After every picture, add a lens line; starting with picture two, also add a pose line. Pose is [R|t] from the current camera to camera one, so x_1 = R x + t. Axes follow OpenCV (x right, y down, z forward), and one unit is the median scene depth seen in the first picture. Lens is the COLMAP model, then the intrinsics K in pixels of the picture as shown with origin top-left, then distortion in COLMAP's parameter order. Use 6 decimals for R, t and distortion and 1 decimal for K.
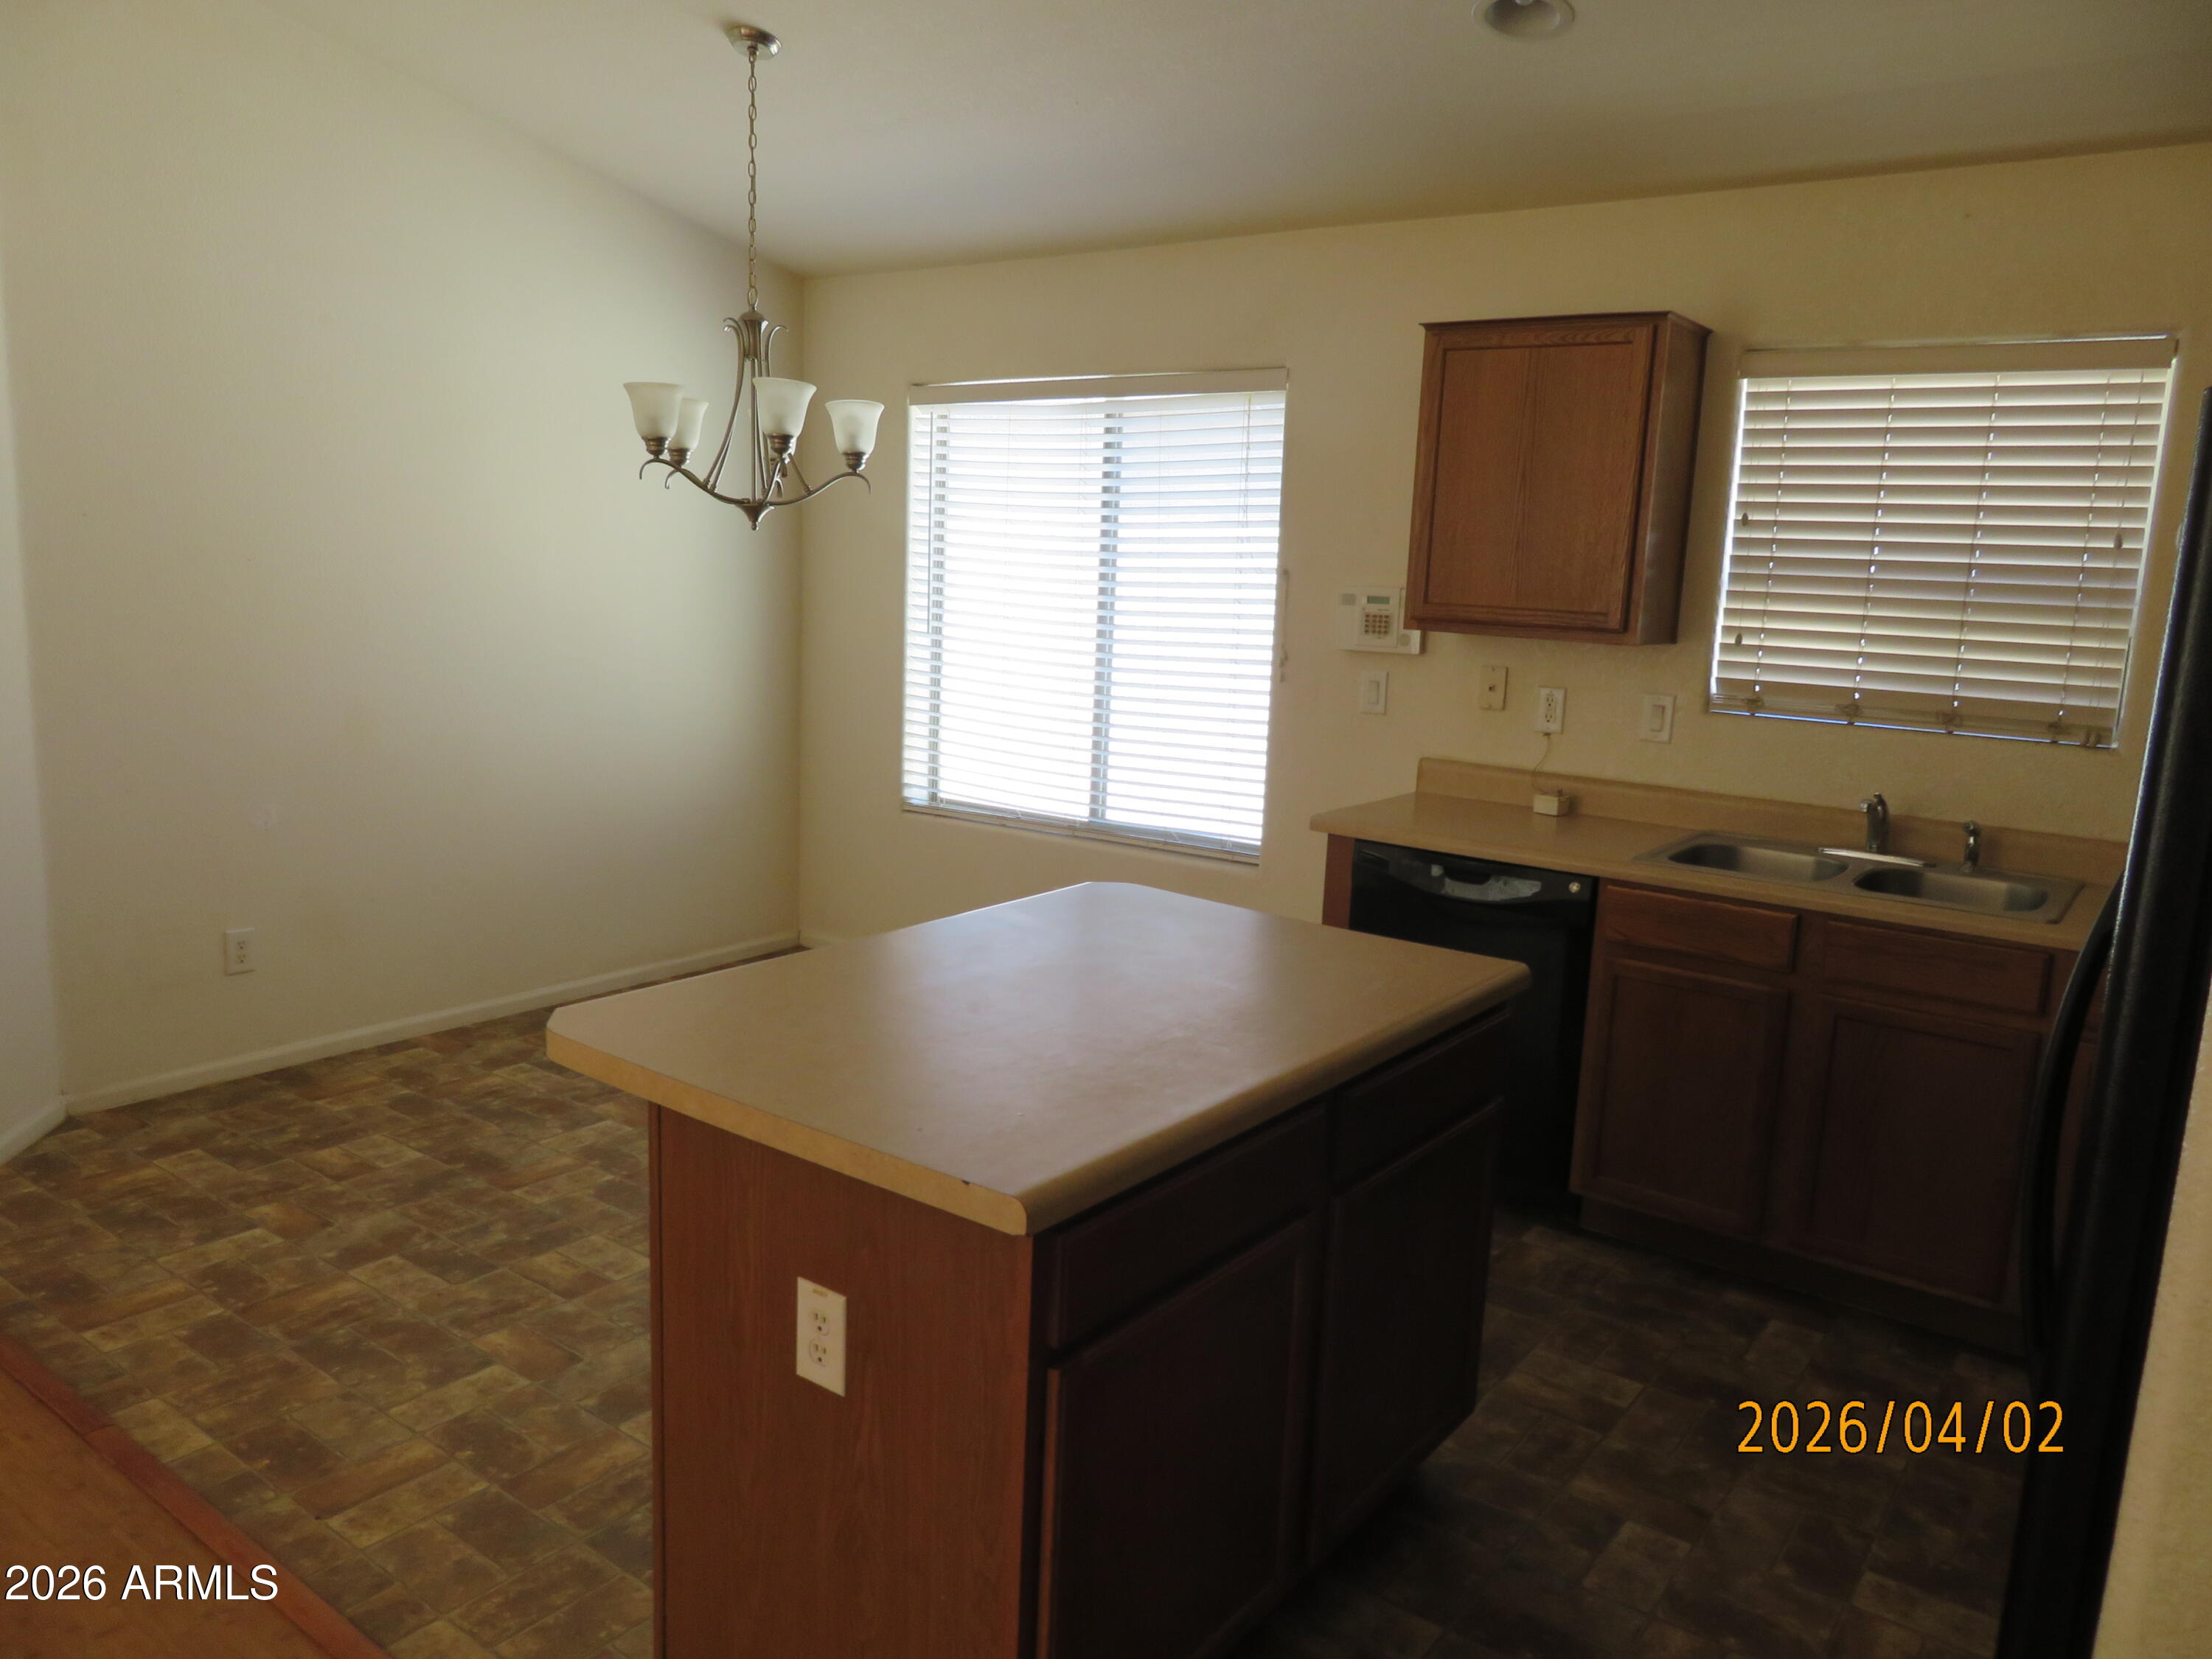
lens RADIAL K [[1584.3, 0, 1106.0], [0, 1584.3, 829.5], [0, 0, 1]] dist [-0.013452, 0.010543]
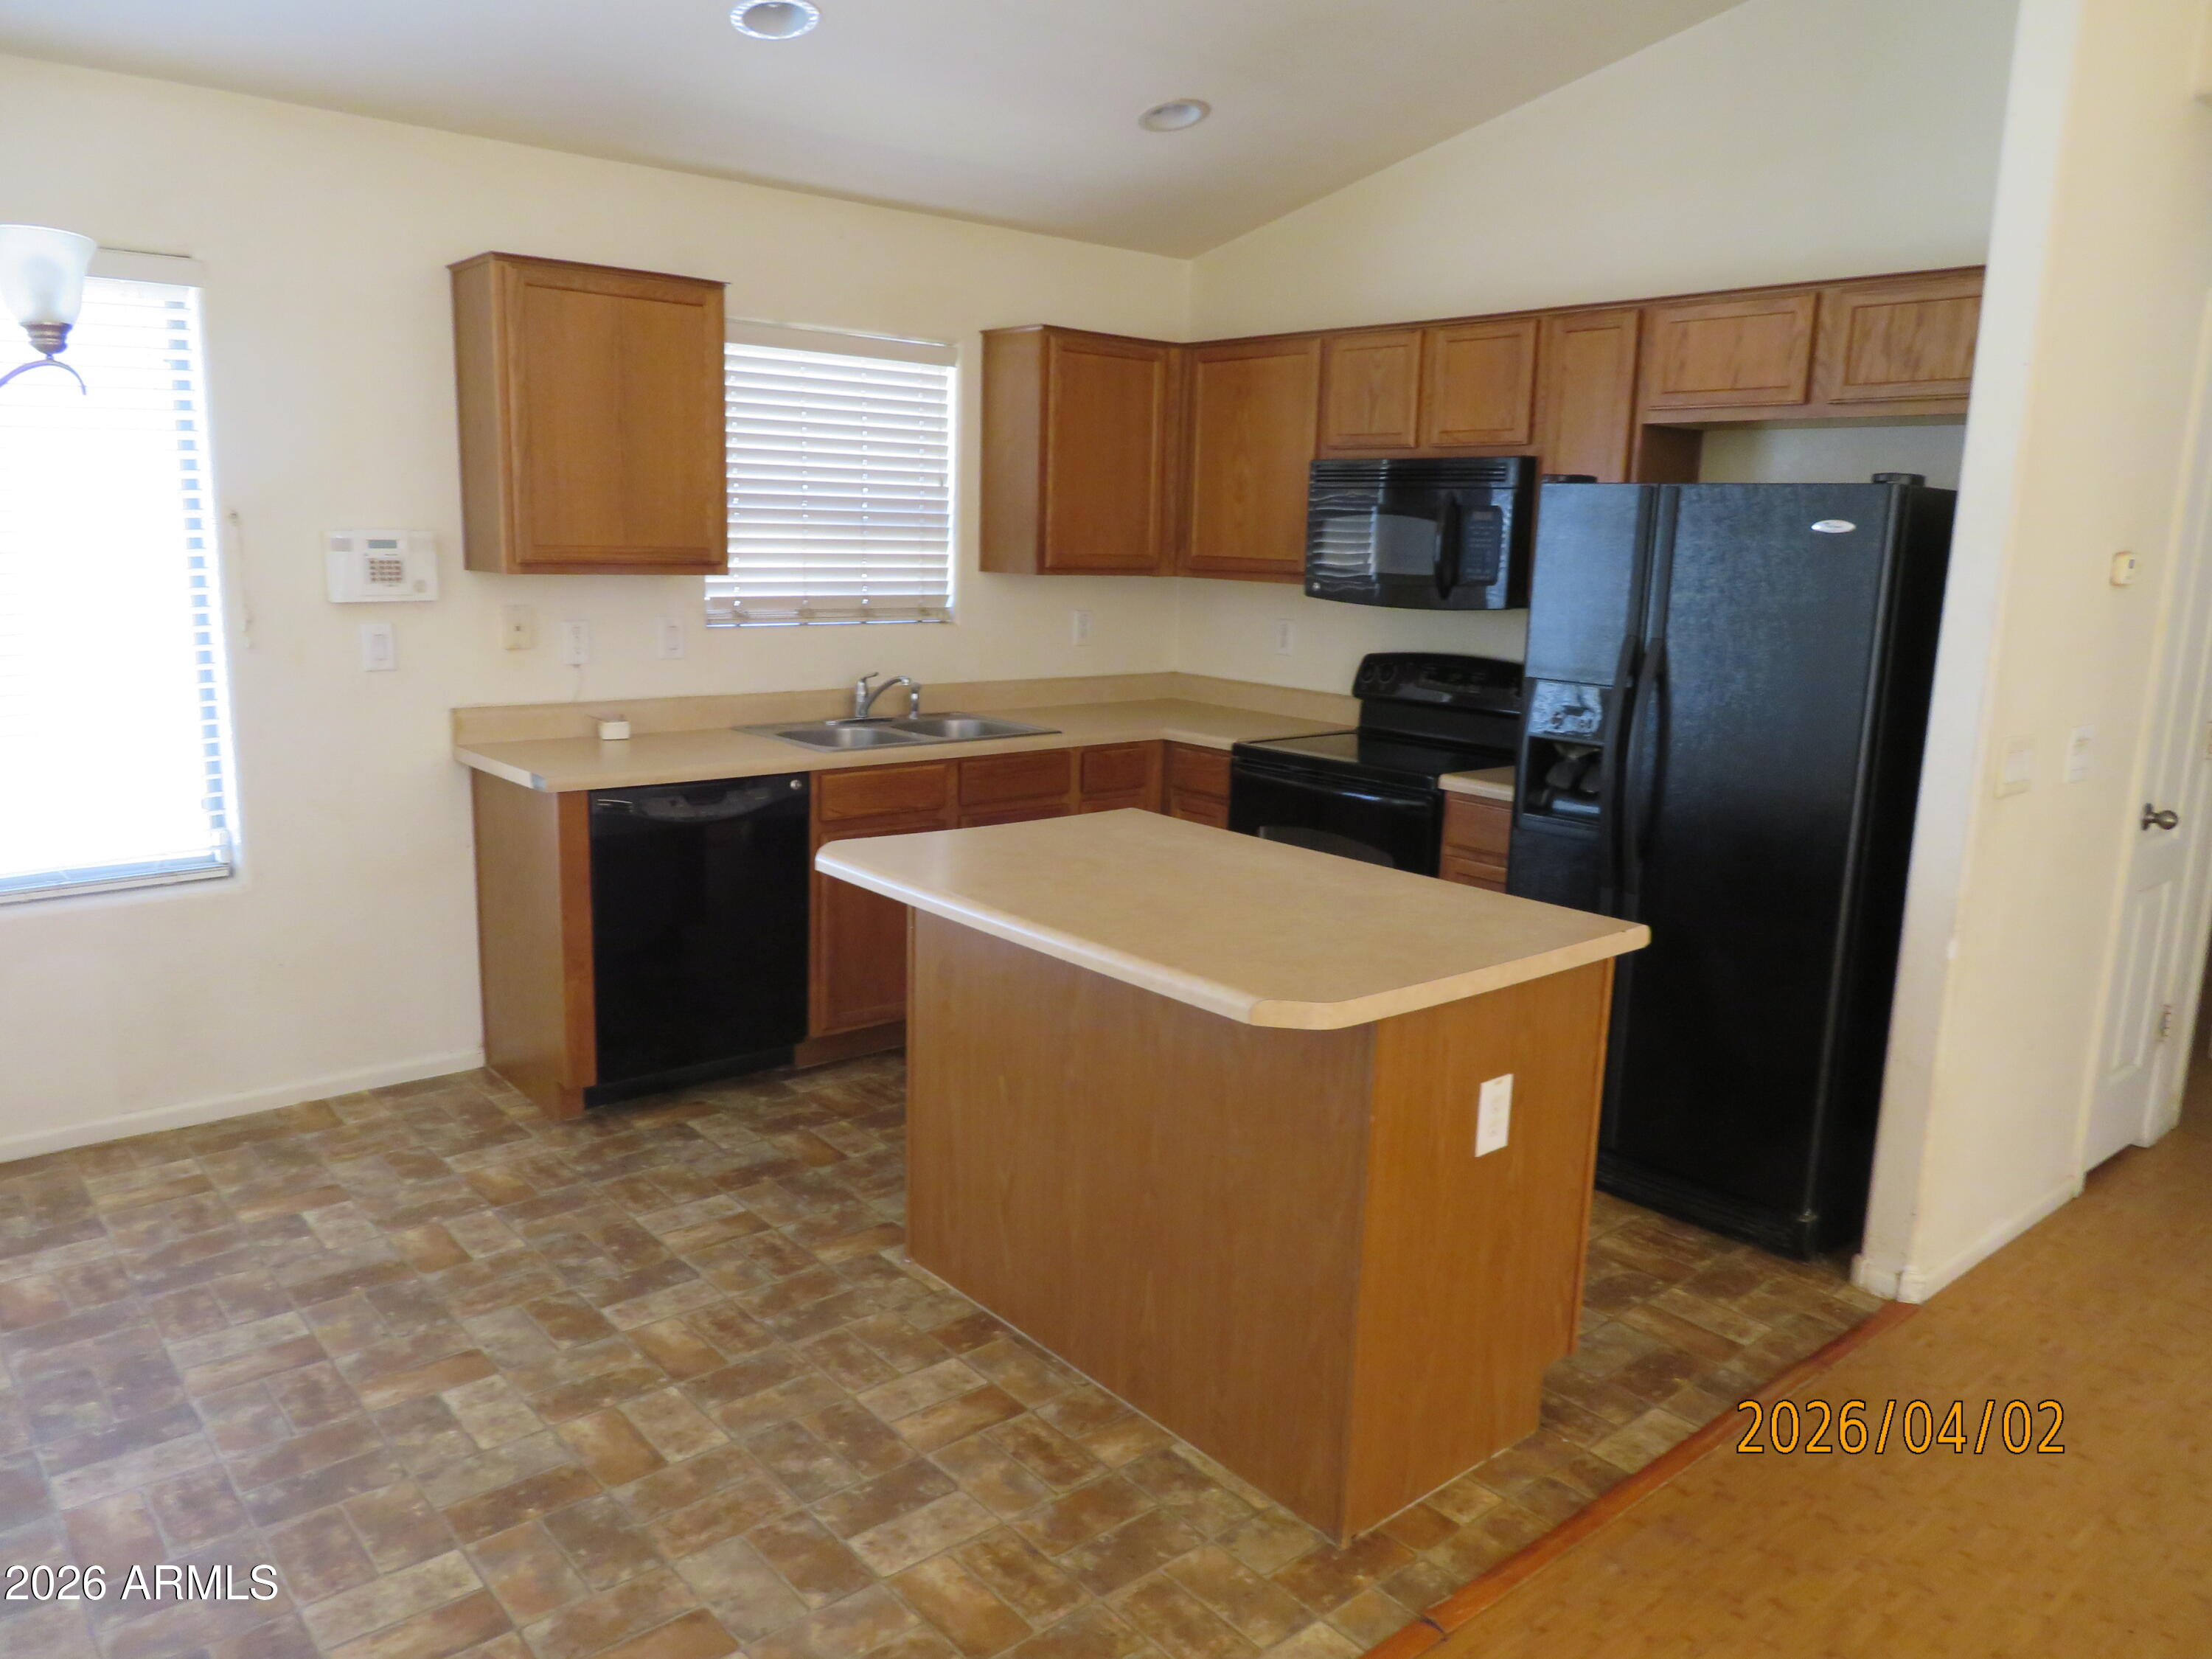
lens RADIAL K [[1584.3, 0, 1106.0], [0, 1584.3, 829.5], [0, 0, 1]] dist [-0.013452, 0.010543]
pose [[0.221224, -0.219279, 0.950251, -0.712087], [0.149612, 0.970490, 0.189118, -0.109081], [-0.963678, 0.100332, 0.247503, 0.453663]]
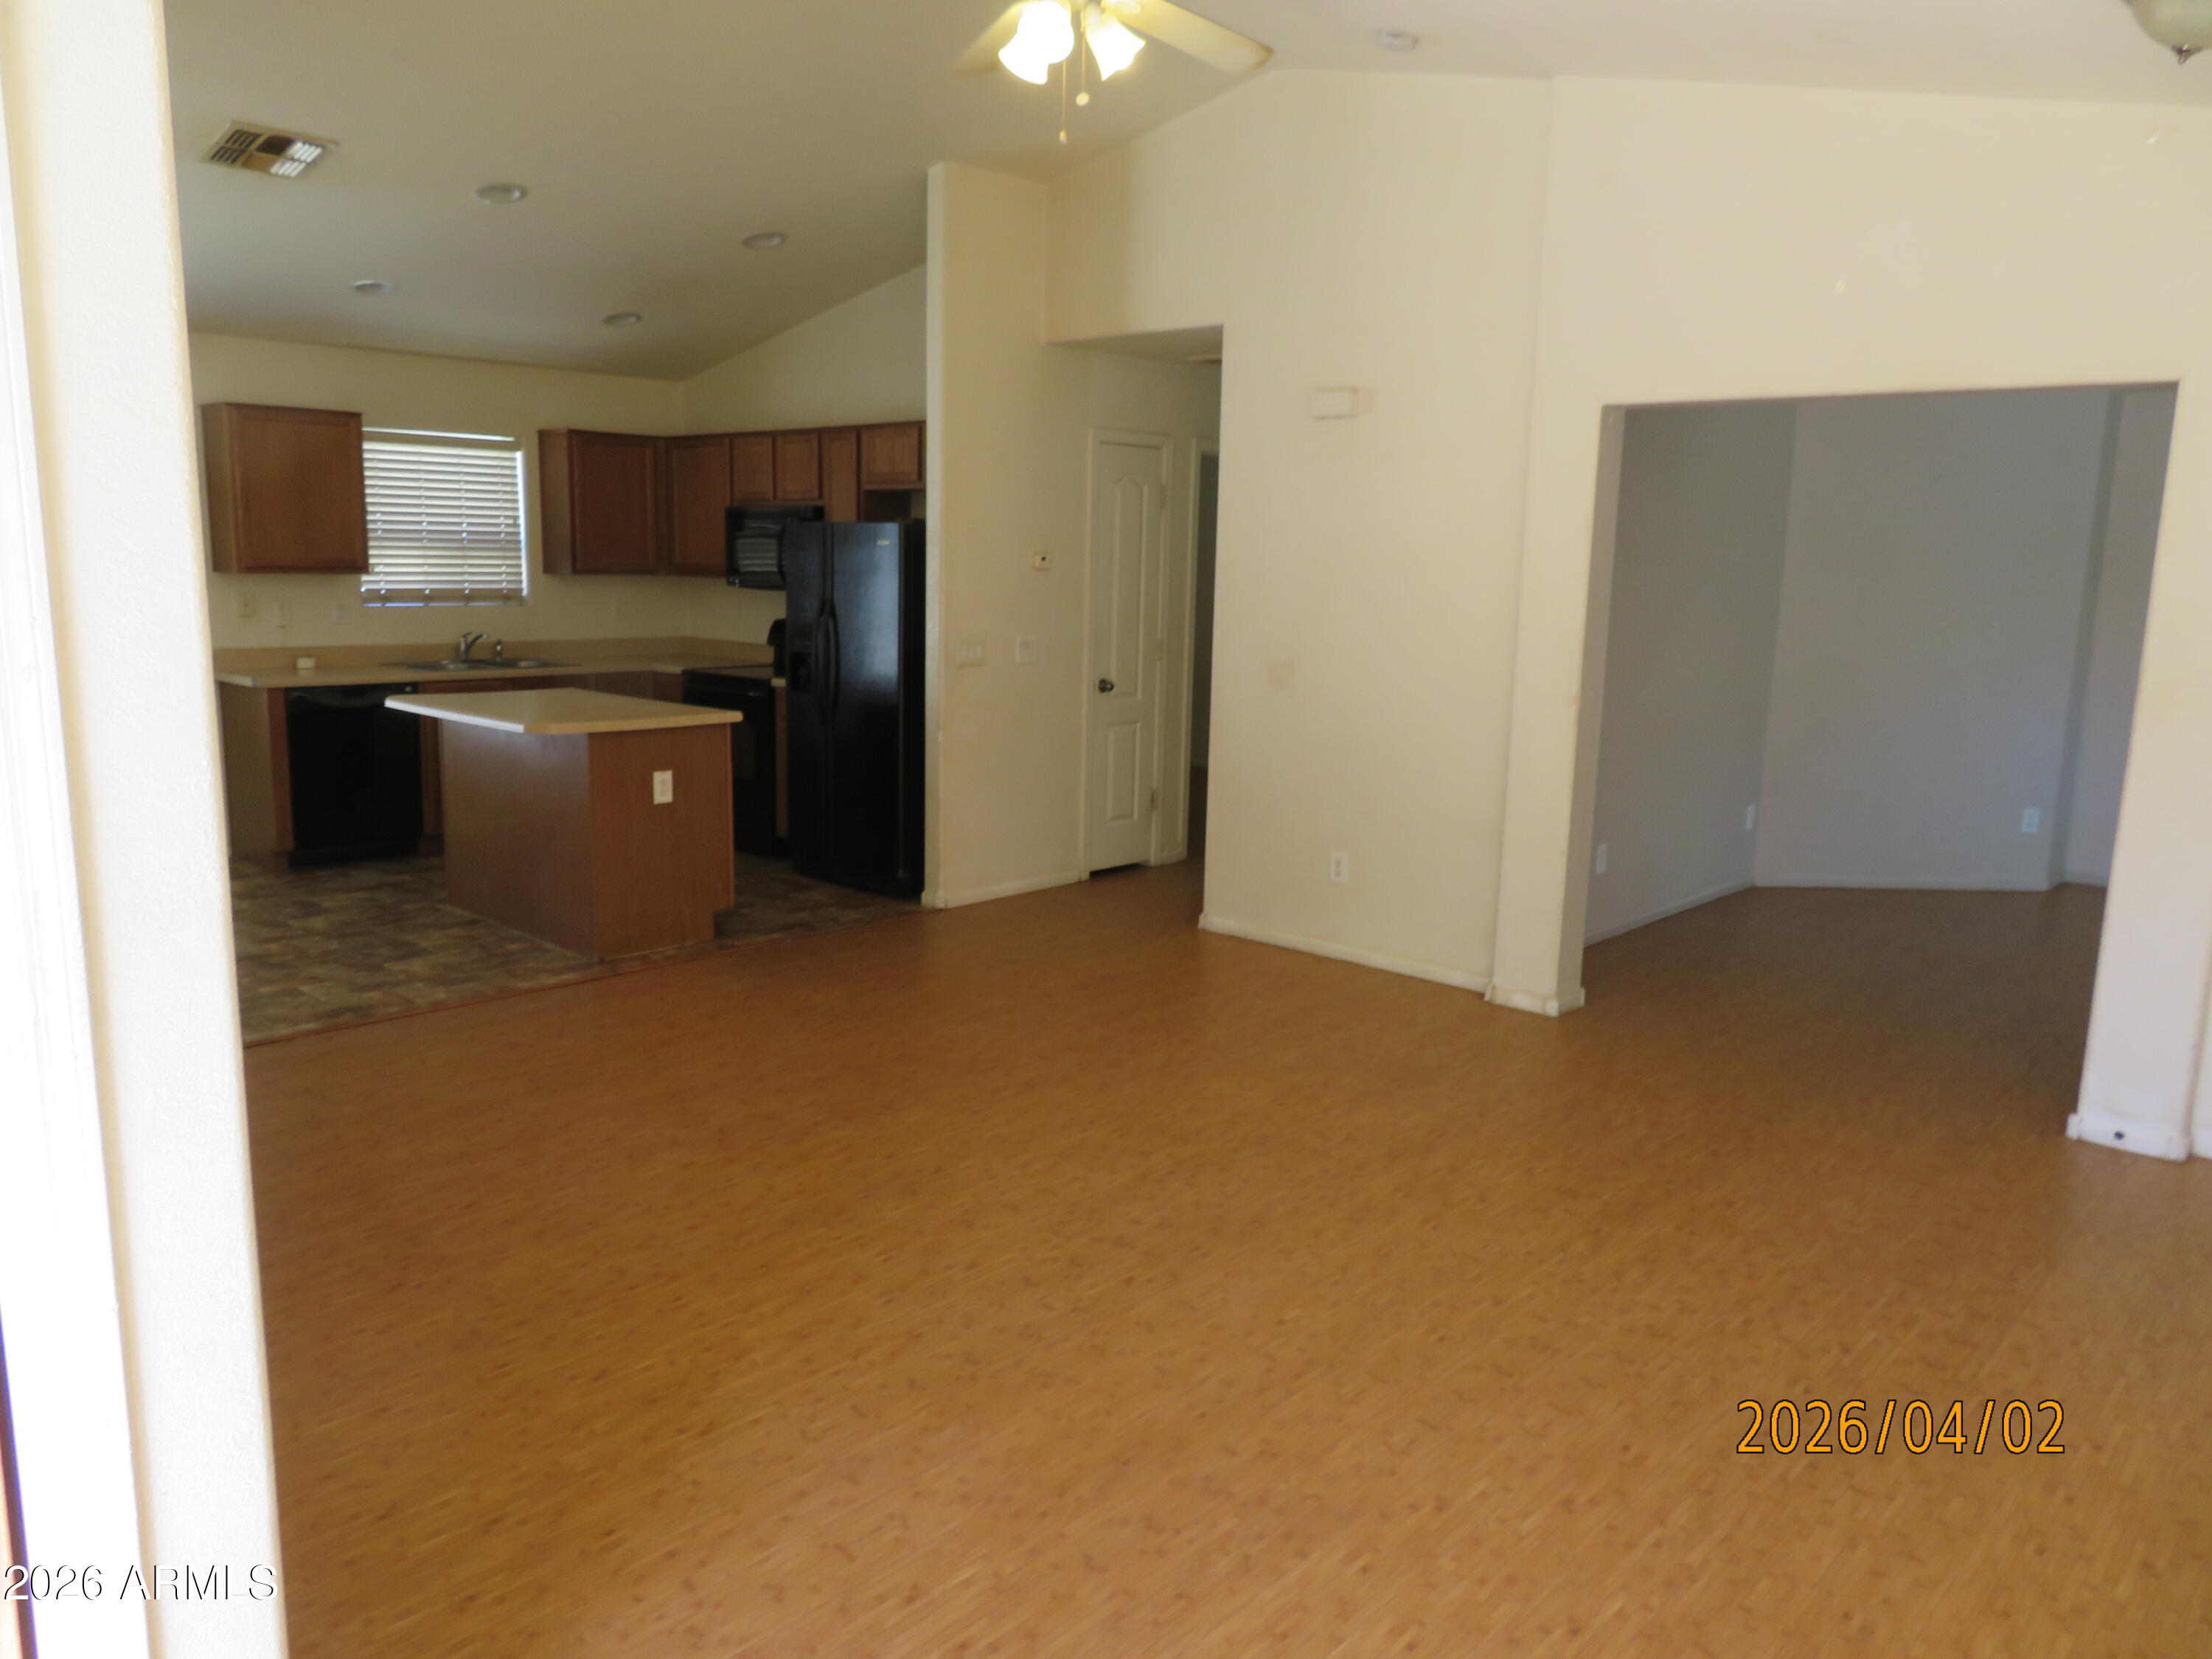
lens RADIAL K [[1584.3, 0, 1106.0], [0, 1584.3, 829.5], [0, 0, 1]] dist [-0.013452, 0.010543]
pose [[0.103508, -0.210550, 0.972088, -1.570913], [0.154470, 0.968882, 0.193408, -0.043002], [-0.982560, 0.130139, 0.132811, -0.160410]]
